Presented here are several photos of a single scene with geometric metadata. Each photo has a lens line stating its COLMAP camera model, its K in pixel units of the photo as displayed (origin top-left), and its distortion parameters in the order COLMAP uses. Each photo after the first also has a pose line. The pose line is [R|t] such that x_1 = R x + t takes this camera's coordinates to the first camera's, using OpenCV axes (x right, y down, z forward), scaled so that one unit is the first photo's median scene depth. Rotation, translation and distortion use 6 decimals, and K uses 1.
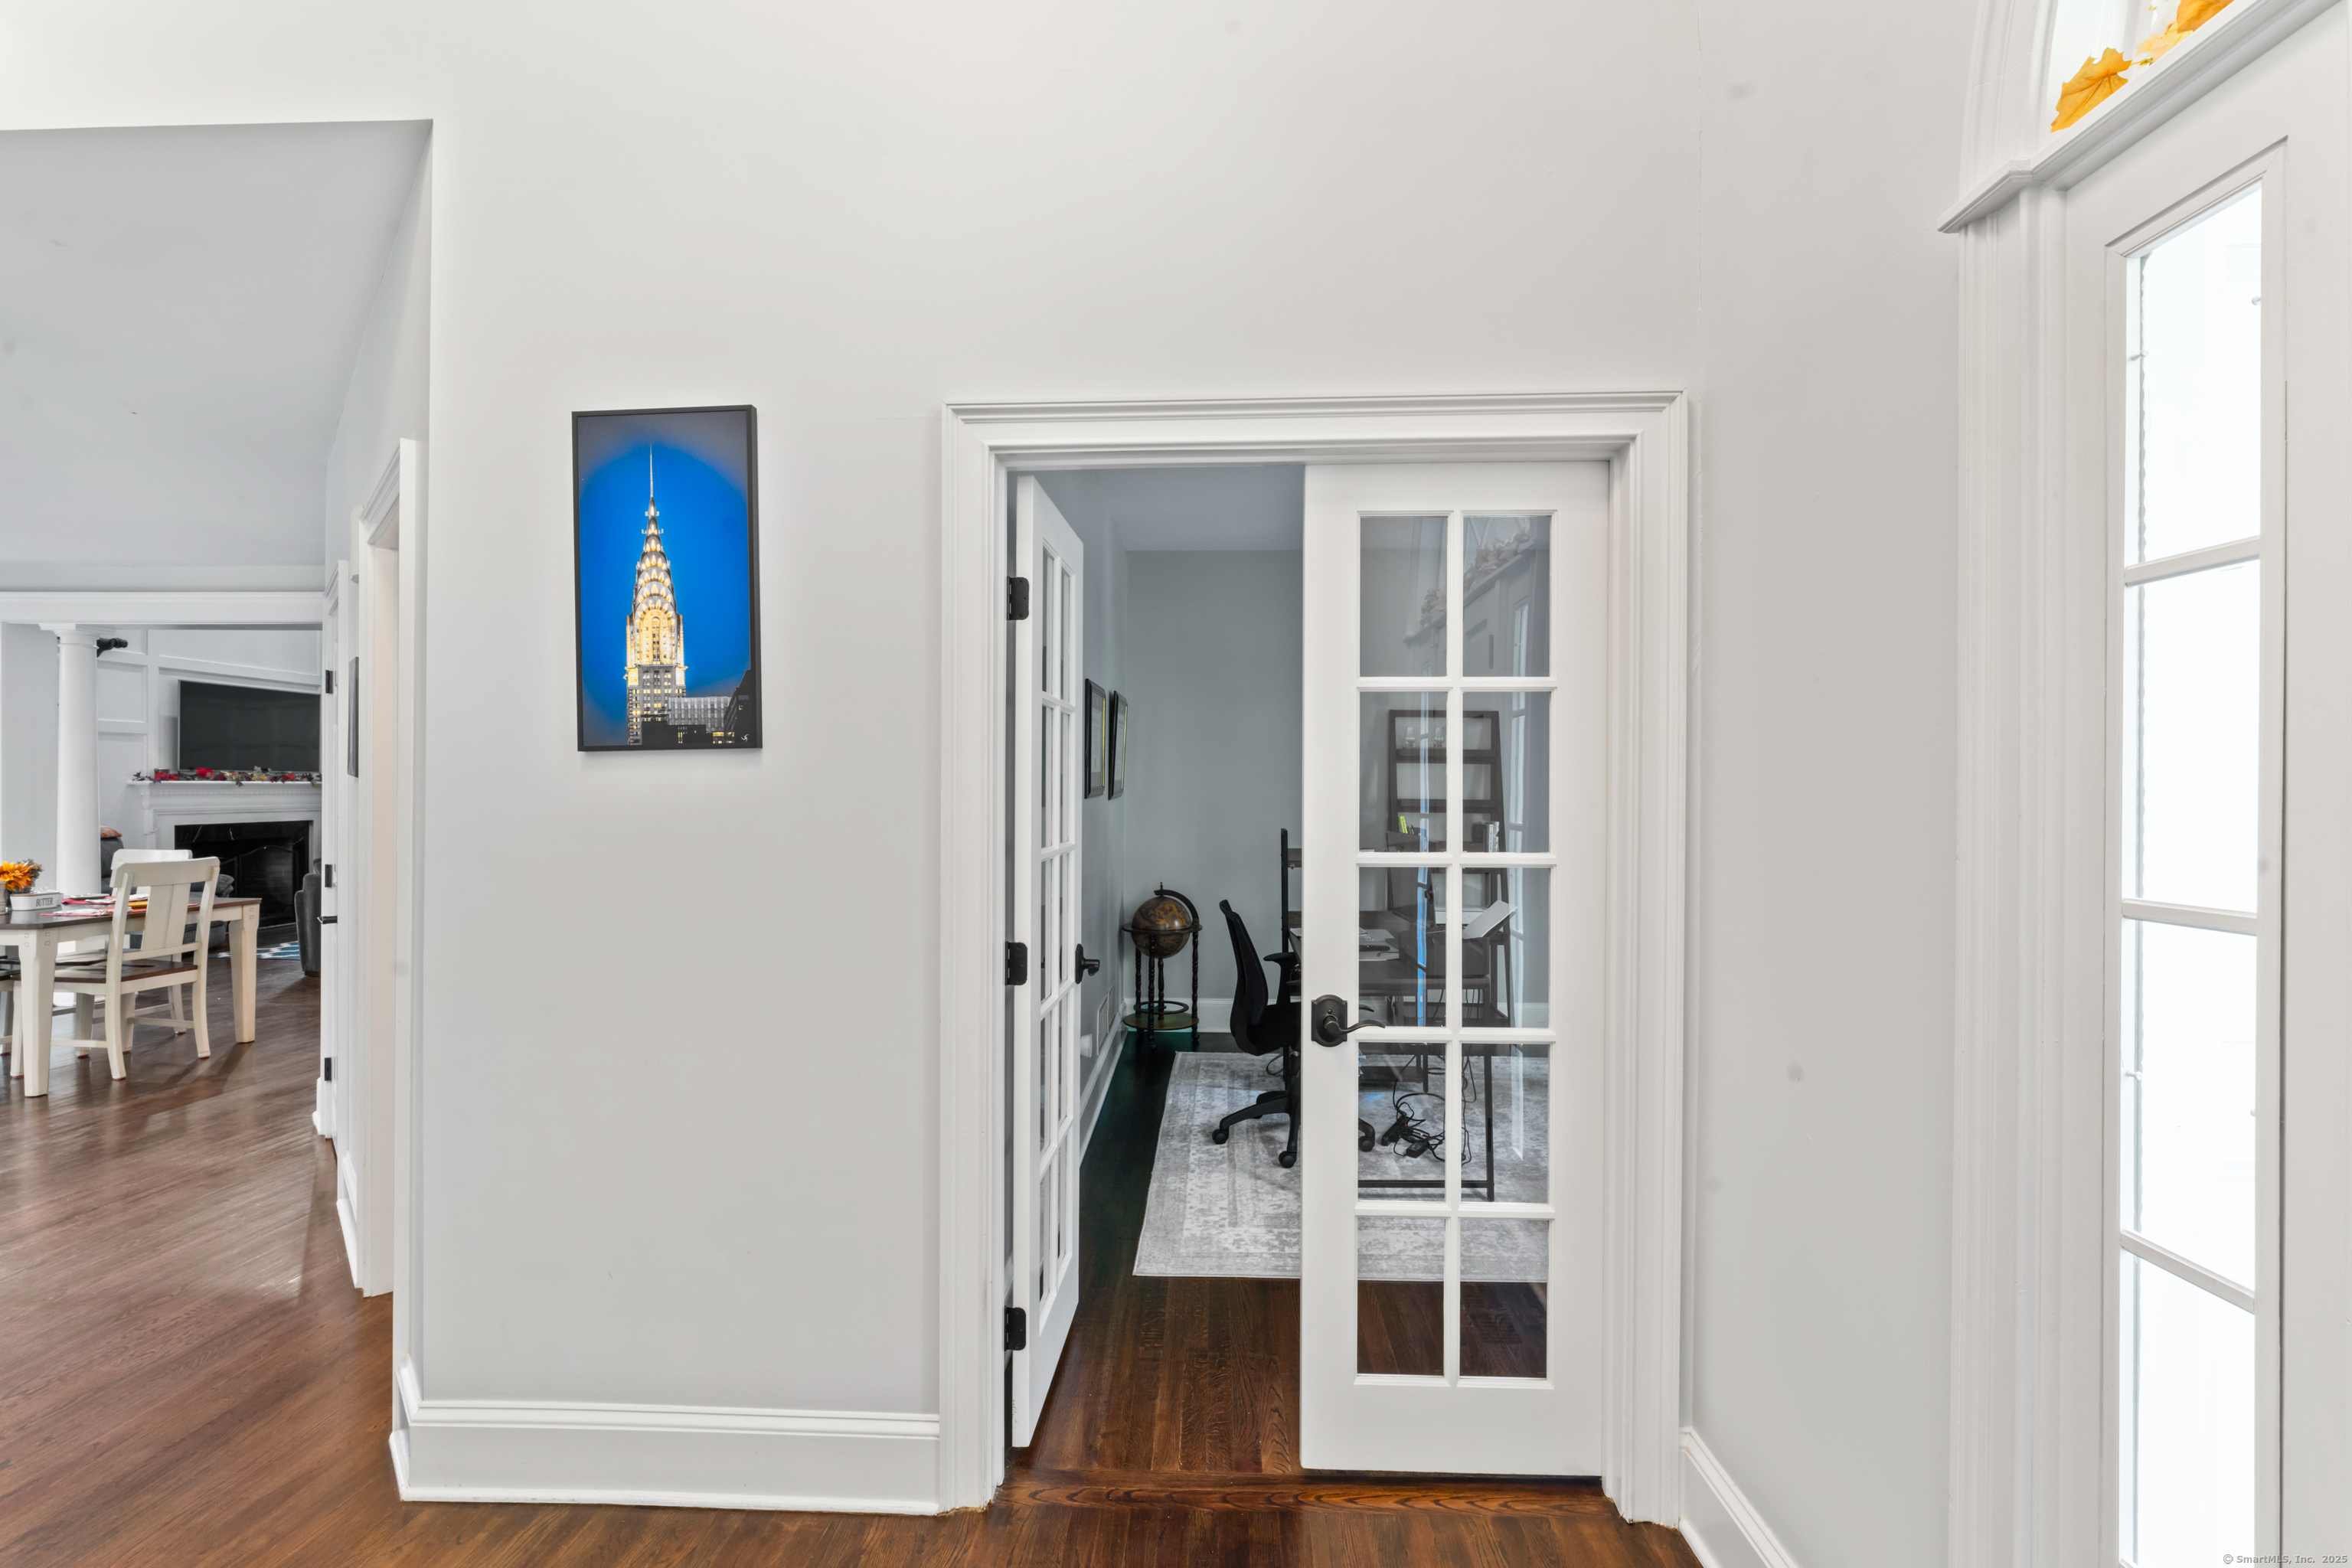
lens RADIAL K [[981.9, 0, 1175.5], [0, 981.9, 789.4], [0, 0, 1]] dist [-0.000222, -0.000173]
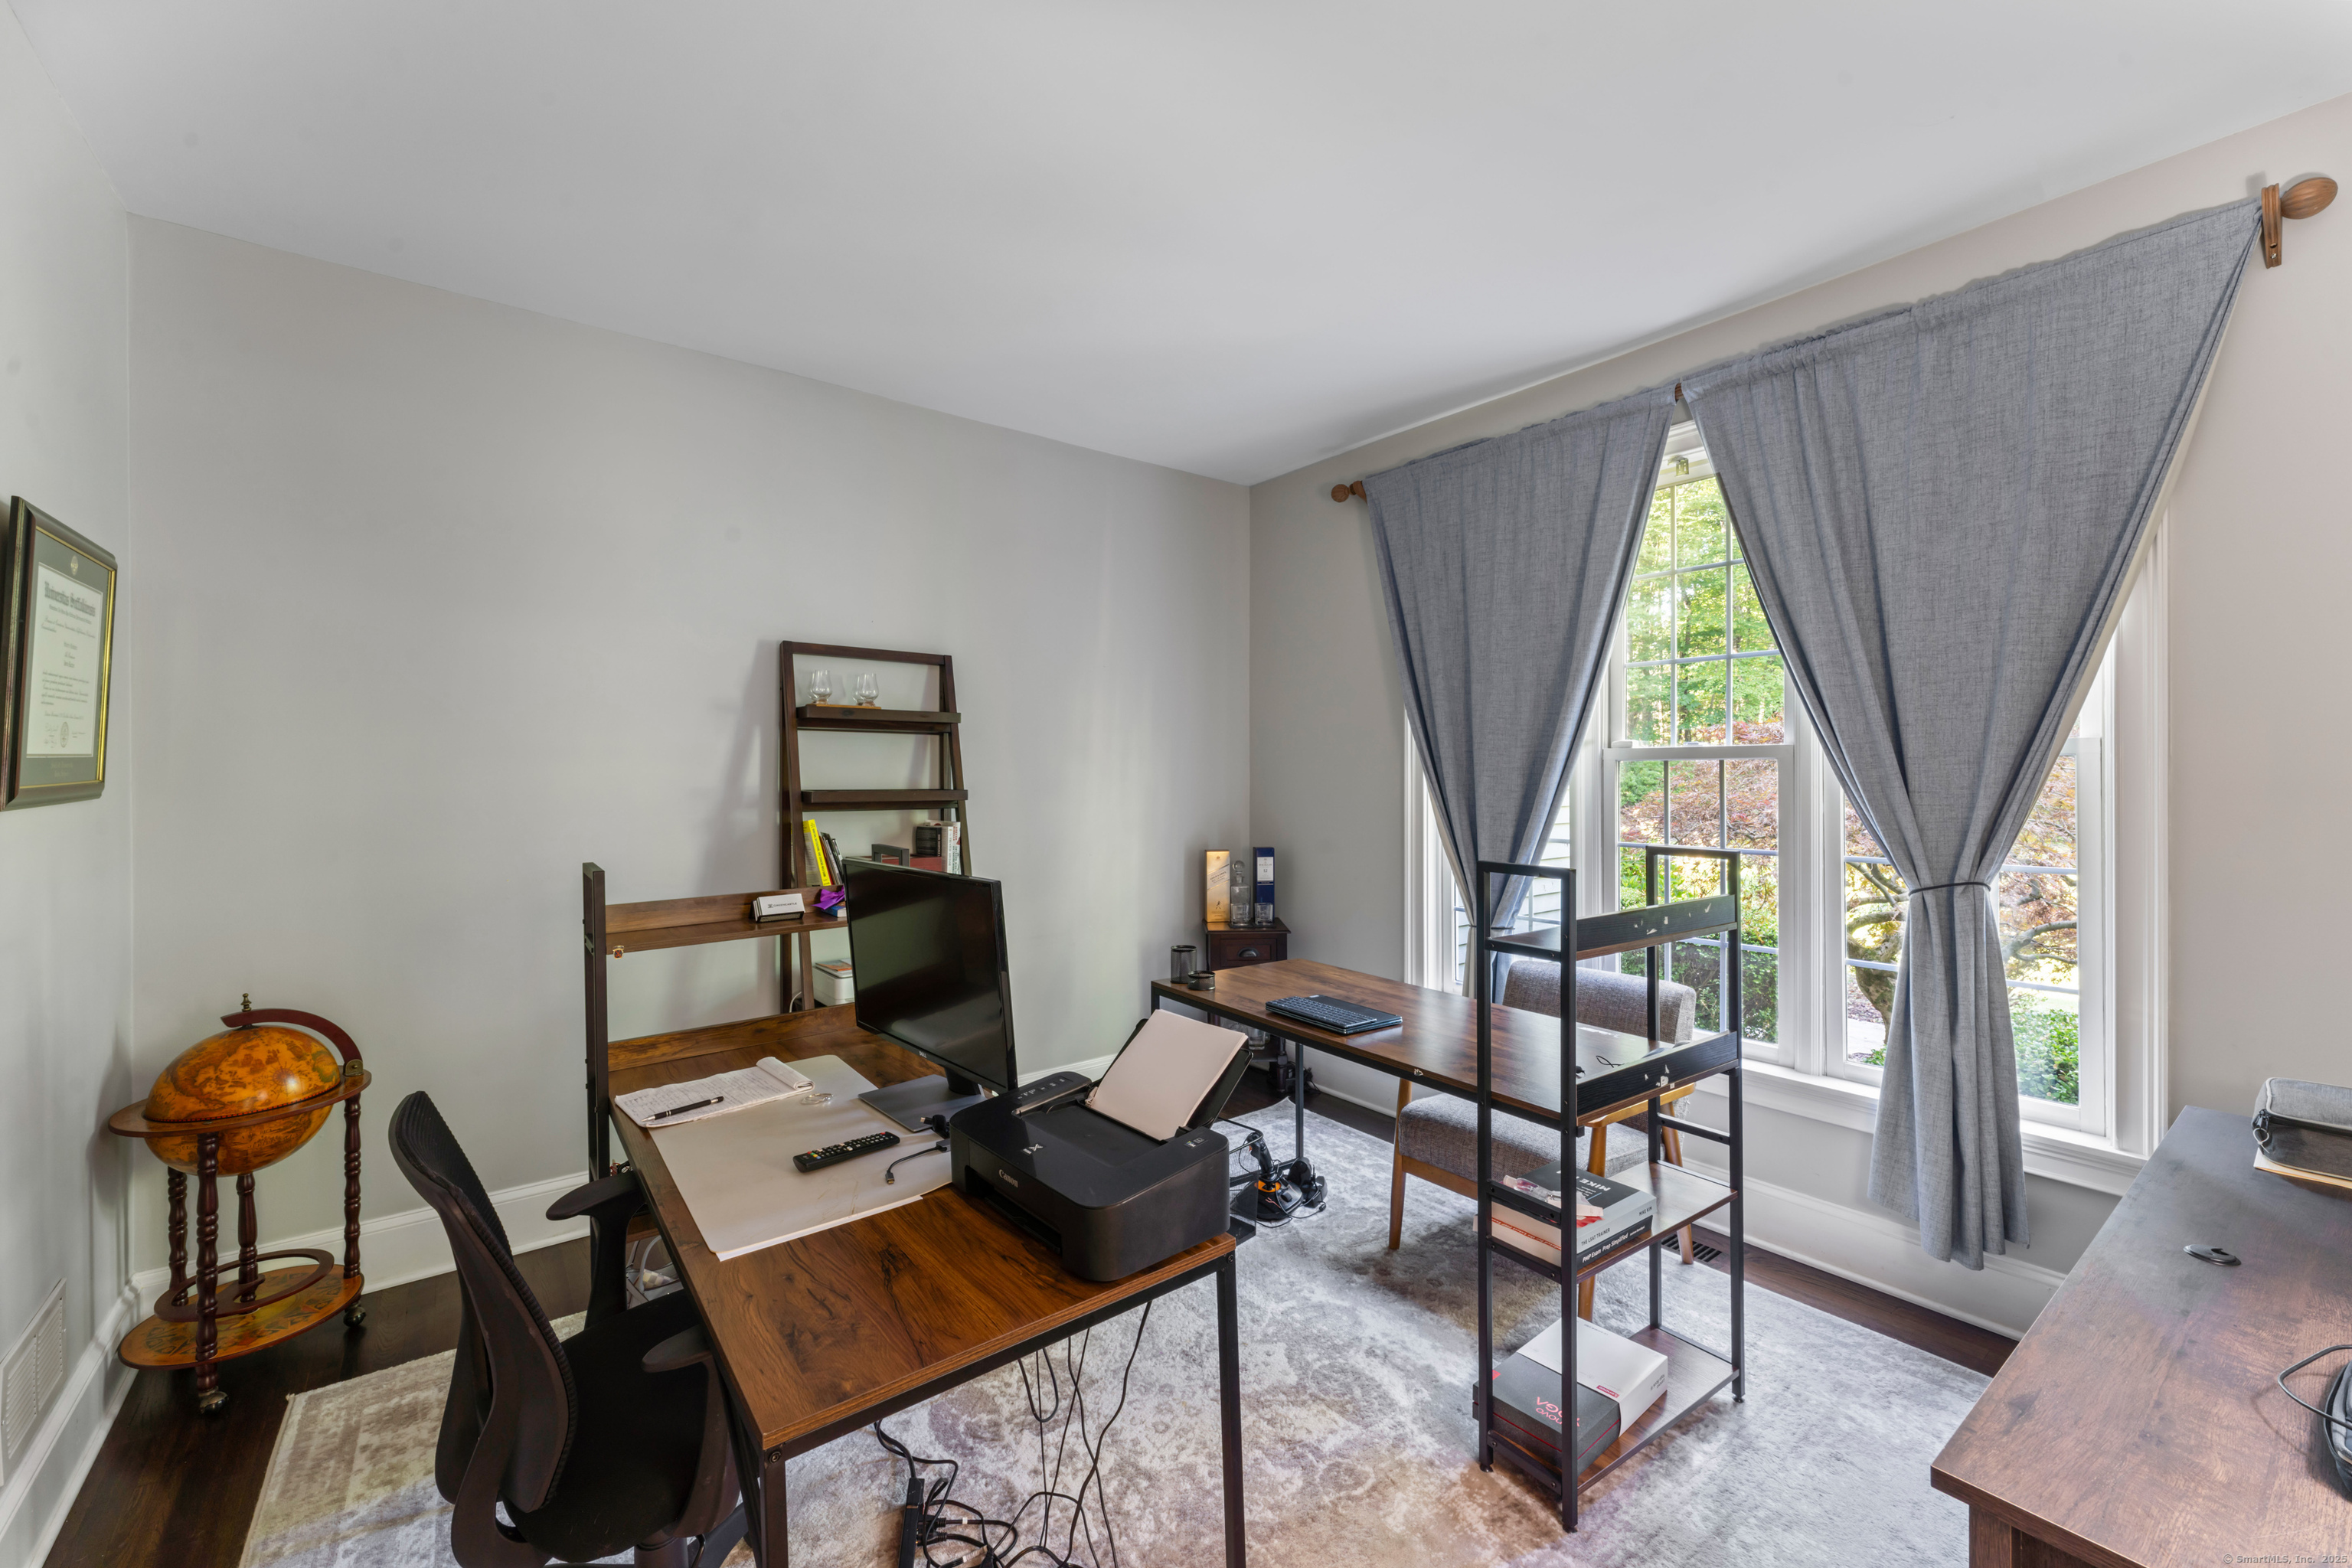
lens RADIAL K [[944.2, 0, 1175.4], [0, 944.2, 765.7], [0, 0, 1]] dist [-0.001716, -0.001005]
pose [[0.762270, 0.000896, 0.647259, 0.028382], [-0.004171, 0.999985, 0.003528, -0.007903], [-0.647246, -0.005389, 0.762262, 0.421547]]
